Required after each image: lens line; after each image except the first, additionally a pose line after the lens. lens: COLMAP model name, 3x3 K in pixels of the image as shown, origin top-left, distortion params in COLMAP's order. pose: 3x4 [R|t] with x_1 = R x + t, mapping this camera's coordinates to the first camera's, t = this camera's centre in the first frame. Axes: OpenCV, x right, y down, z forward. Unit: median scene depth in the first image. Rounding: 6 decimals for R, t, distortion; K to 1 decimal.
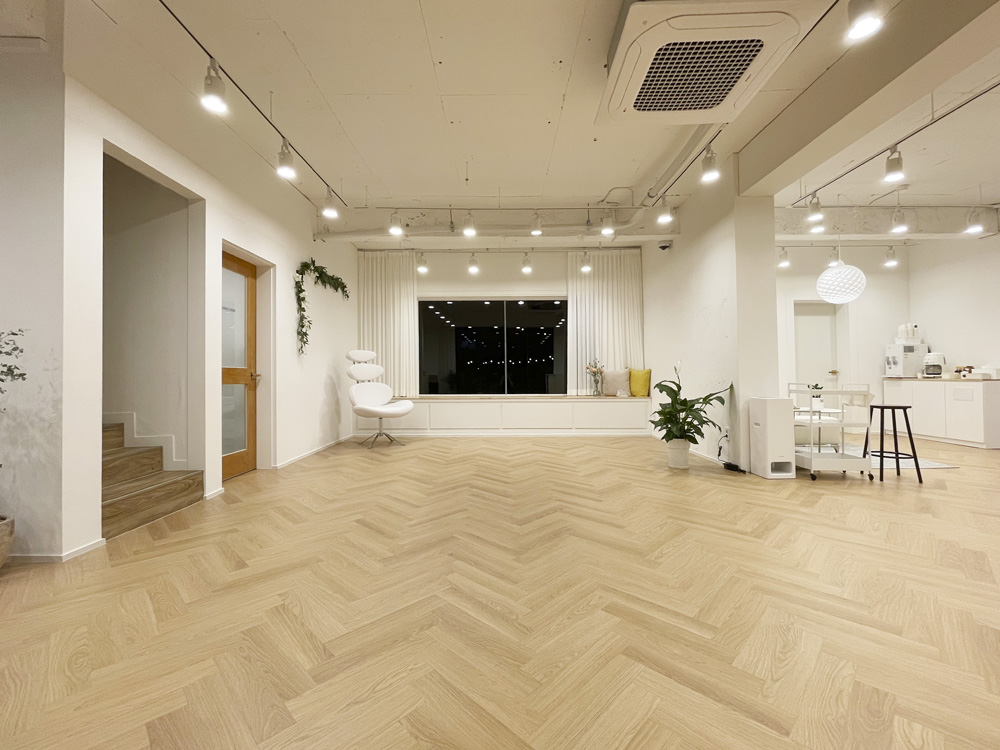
lens RADIAL K [[430.9, 0, 500.0], [0, 430.9, 375.0], [0, 0, 1]] dist [0.000101, -0.000138]
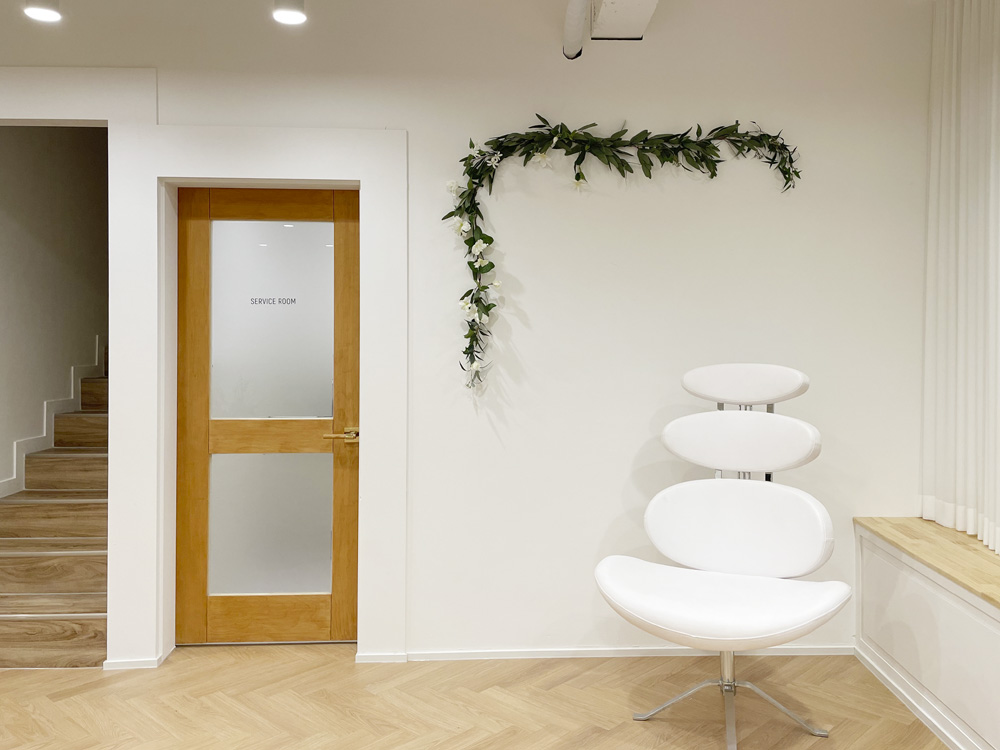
lens RADIAL K [[854.3, 0, 500.0], [0, 854.3, 375.0], [0, 0, 1]] dist [0.025507, -0.007896]
pose [[0.053885, 0.021781, -0.998310, 0.423321], [-0.006104, 0.999751, 0.021483, -0.108797], [0.998528, 0.004936, 0.054005, 1.442423]]
